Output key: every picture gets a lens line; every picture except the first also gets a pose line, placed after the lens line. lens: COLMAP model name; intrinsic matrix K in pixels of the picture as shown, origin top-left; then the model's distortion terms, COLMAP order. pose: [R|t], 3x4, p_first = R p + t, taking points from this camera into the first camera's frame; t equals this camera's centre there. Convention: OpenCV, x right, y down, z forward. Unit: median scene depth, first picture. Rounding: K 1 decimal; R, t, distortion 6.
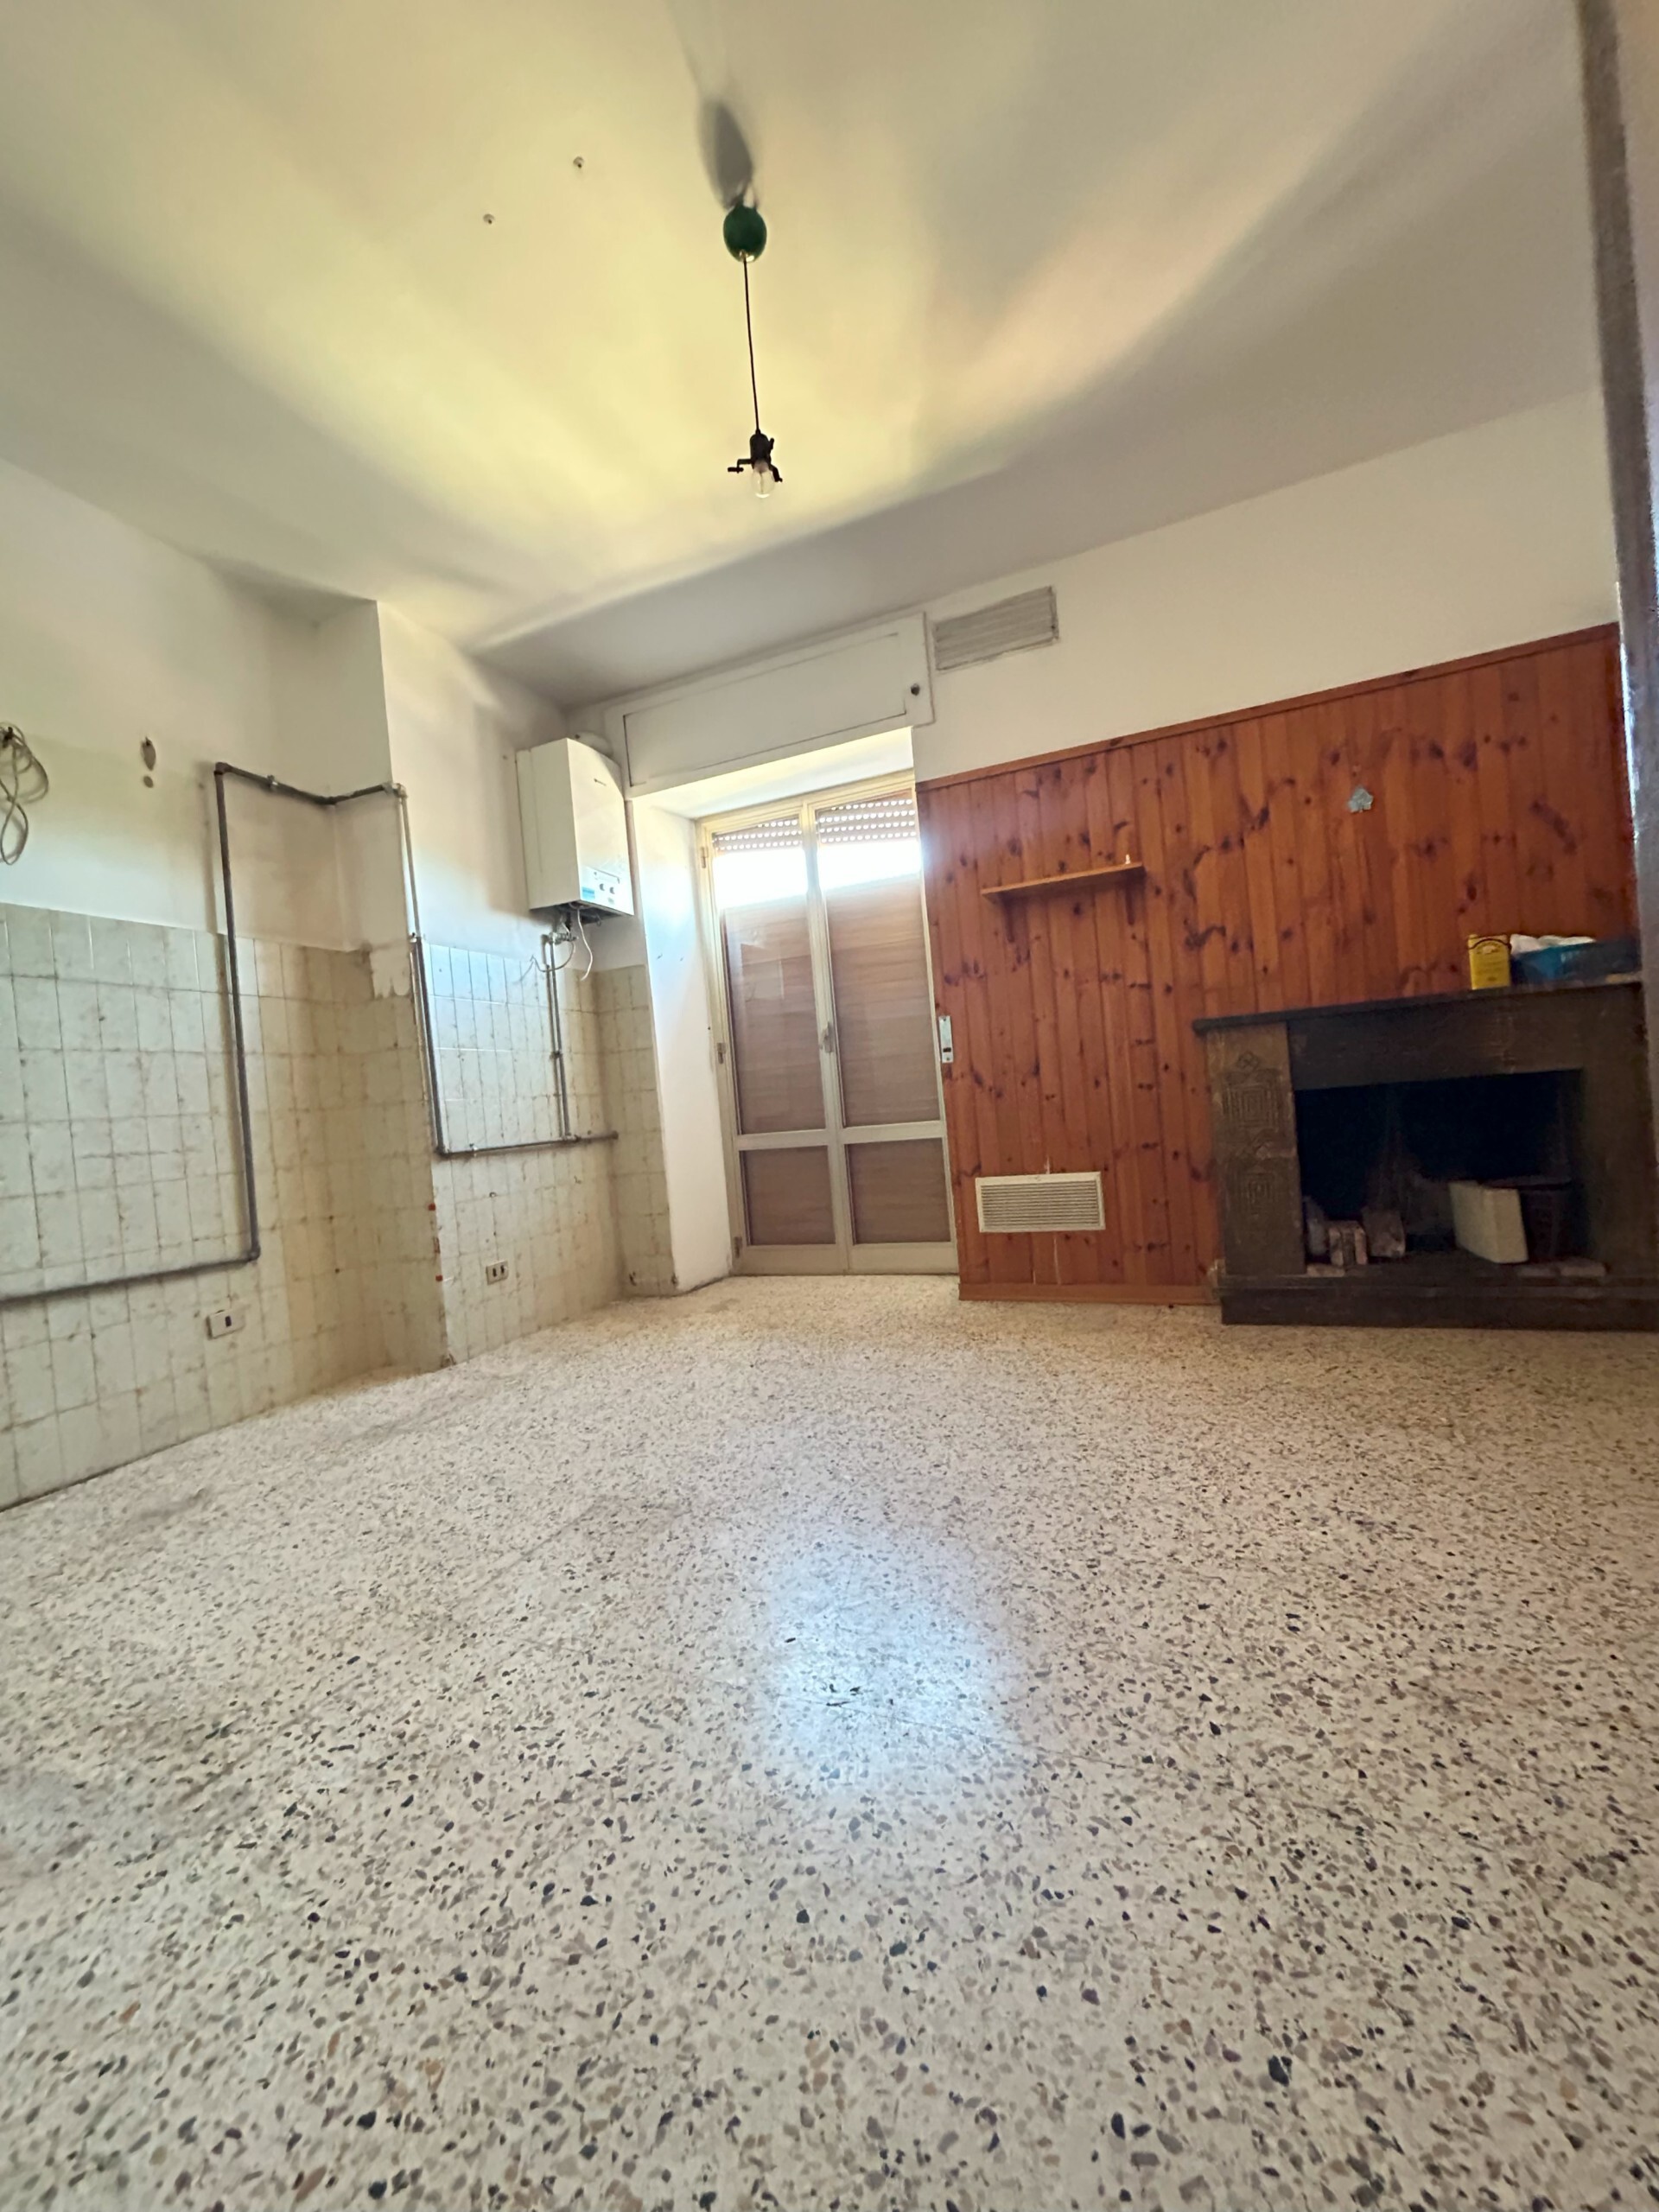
lens RADIAL K [[880.6, 0, 827.0], [0, 880.6, 1115.3], [0, 0, 1]] dist [0.001100, -0.000600]
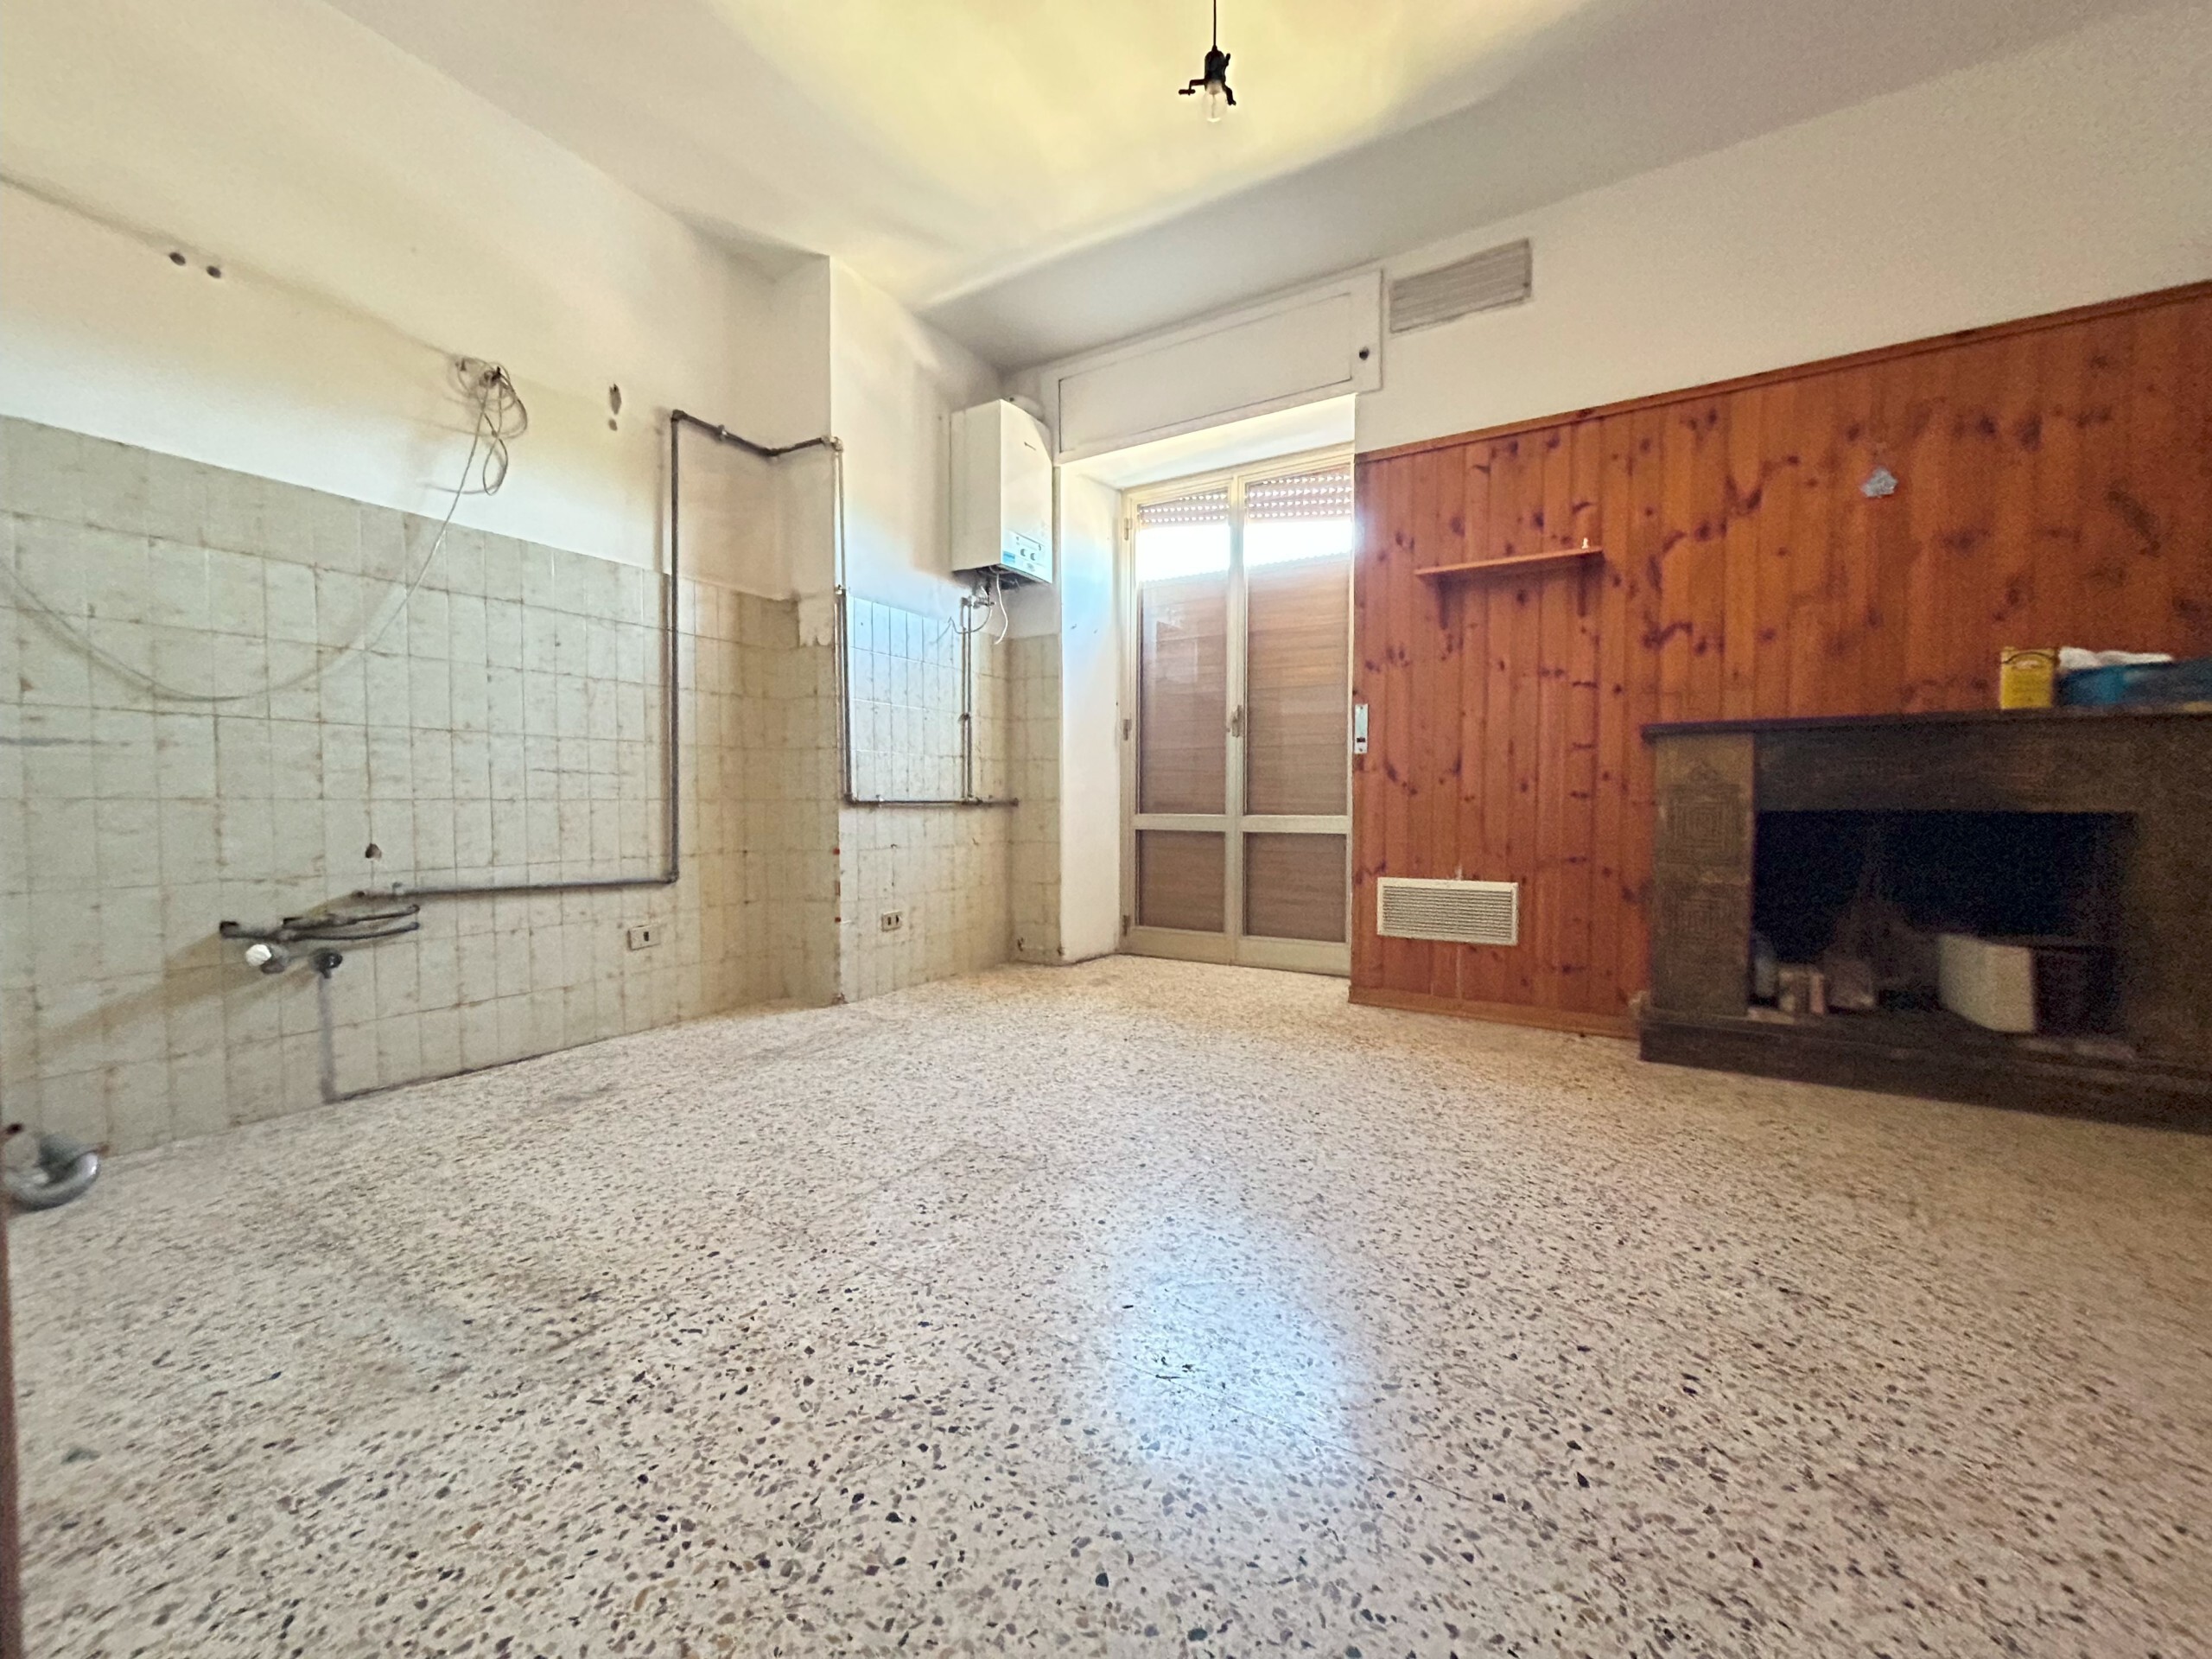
lens RADIAL K [[880.6, 0, 1099.9], [0, 880.6, 834.3], [0, 0, 1]] dist [0.001100, -0.000600]
pose [[0.984734, 0.092840, -0.147239, 0.016196], [-0.088193, 0.995386, 0.037791, 0.029848], [0.150069, -0.024229, 0.988379, 0.032415]]
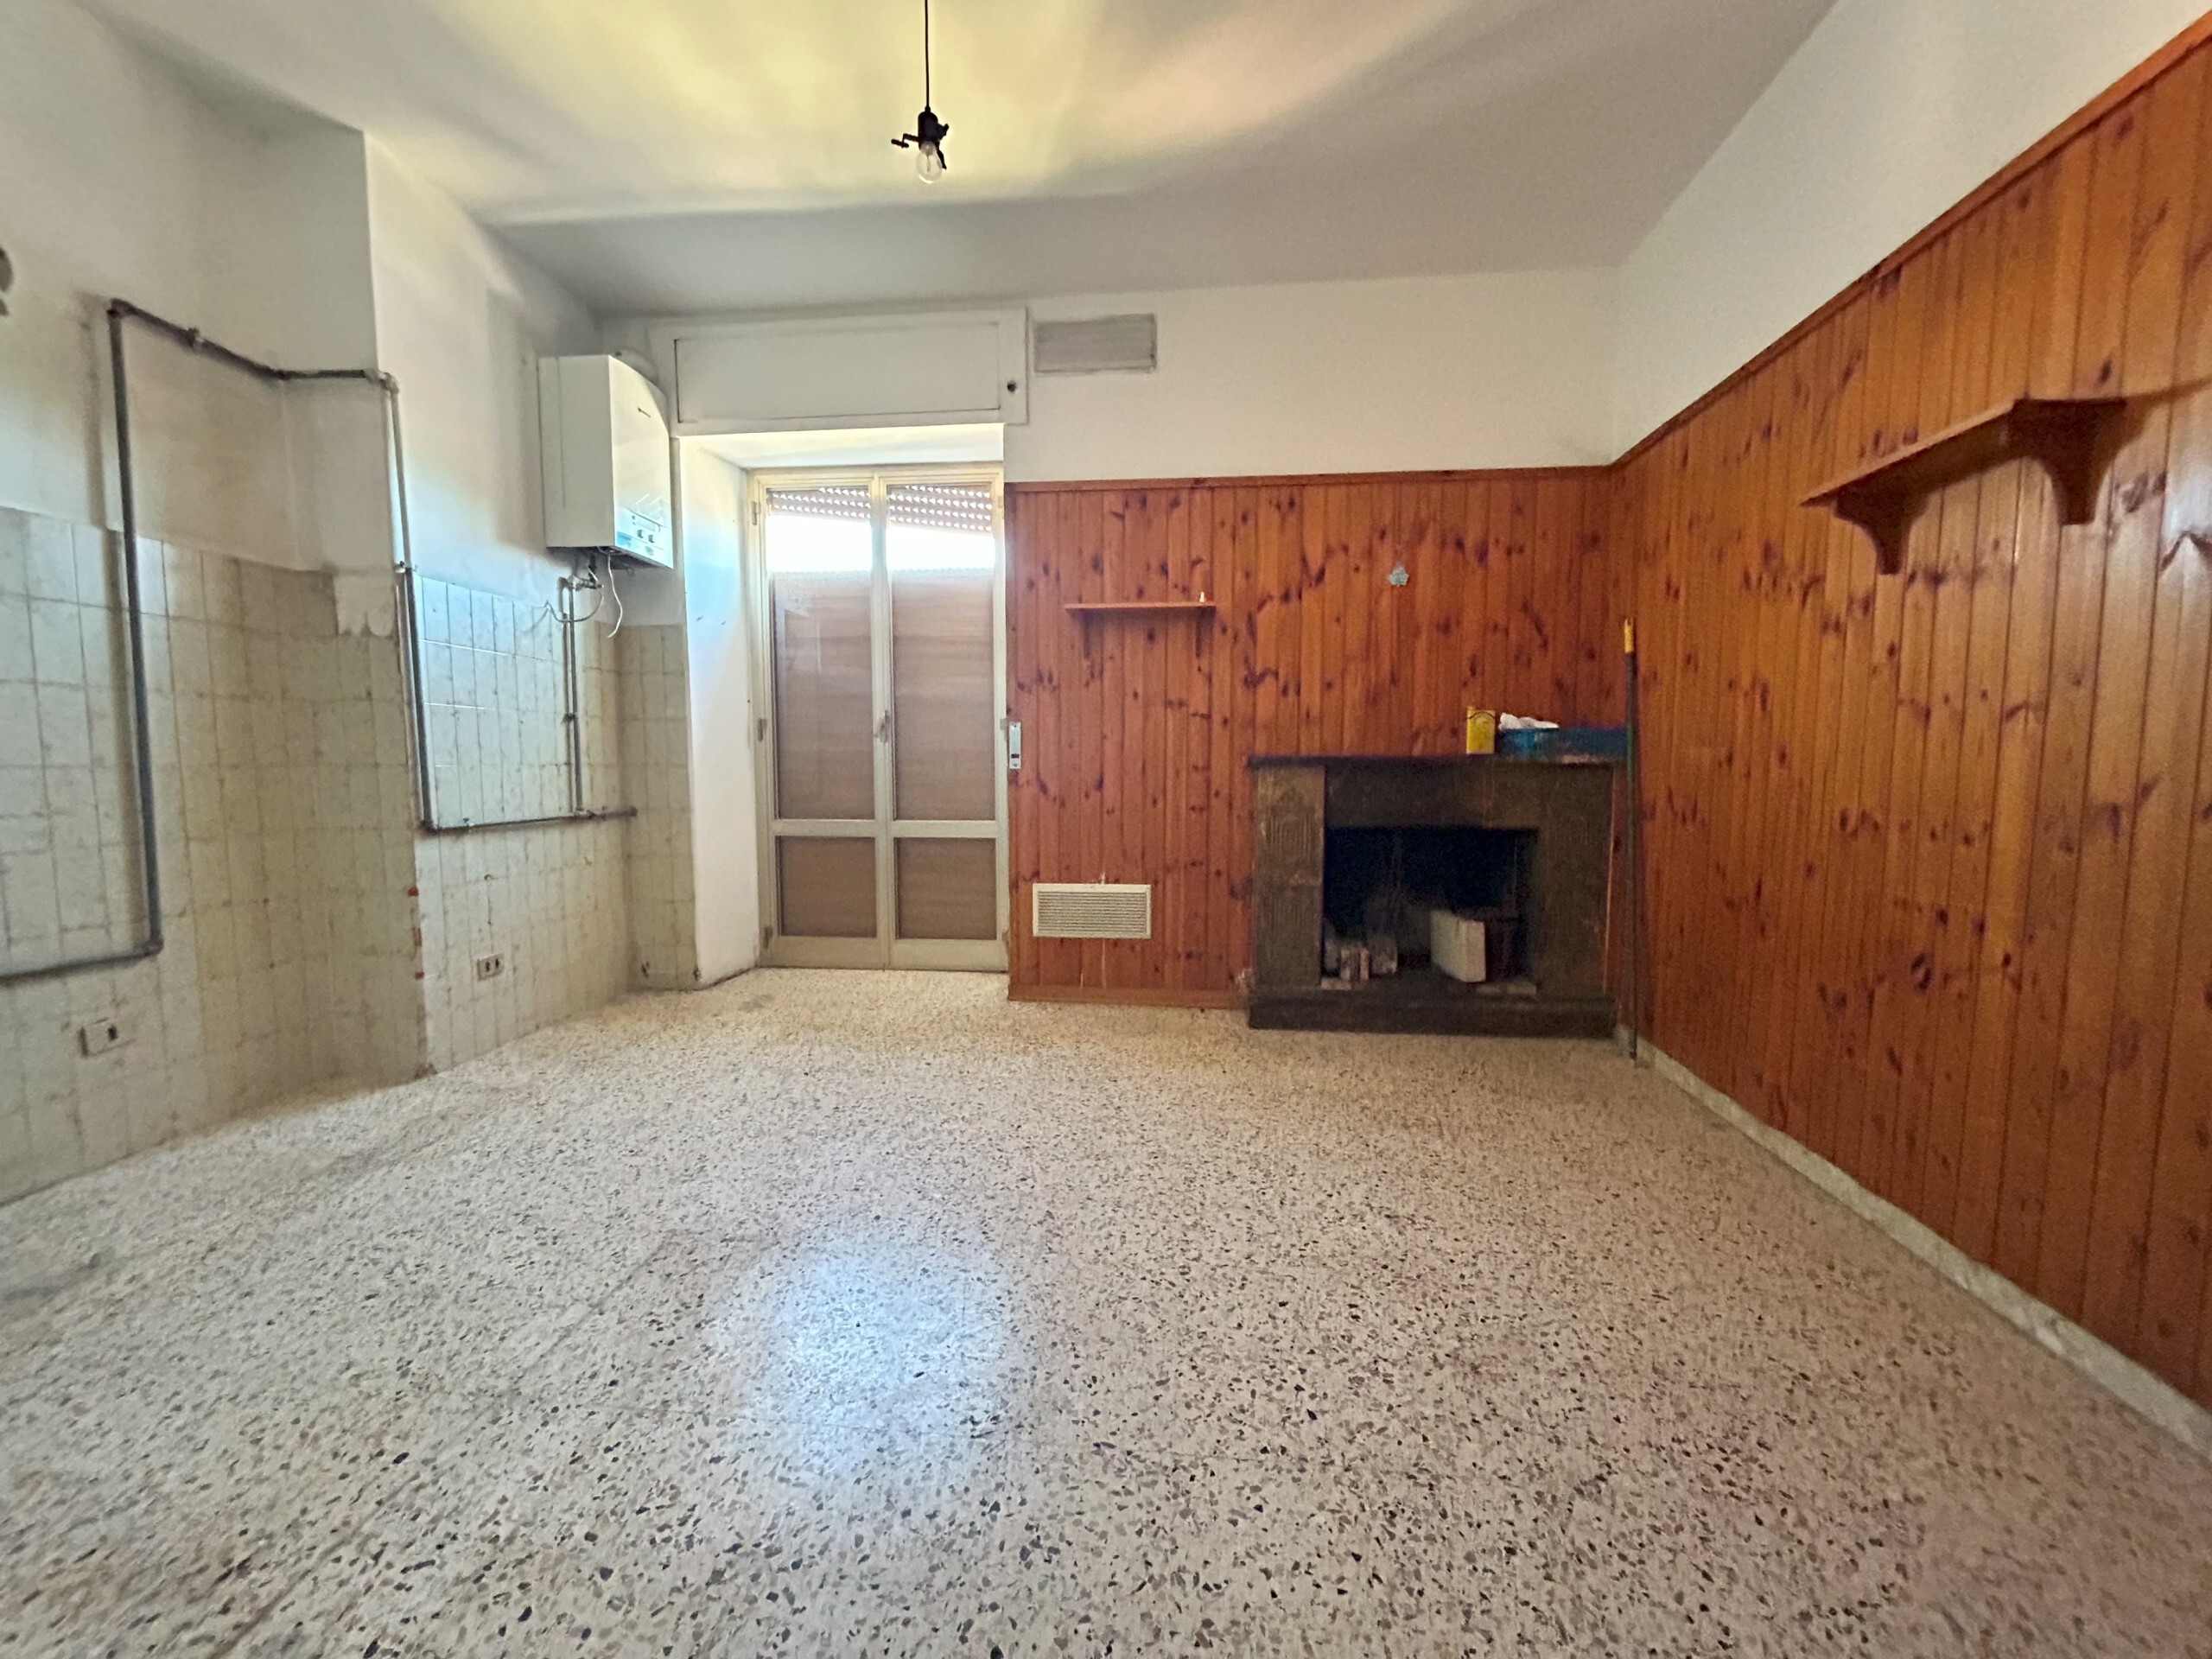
lens RADIAL K [[880.6, 0, 1098.1], [0, 880.6, 838.9], [0, 0, 1]] dist [0.001100, -0.000600]
pose [[0.951491, 0.060954, 0.301580, -0.132742], [-0.077821, 0.995986, 0.044224, -0.057617], [-0.297674, -0.065548, 0.952415, 0.006729]]
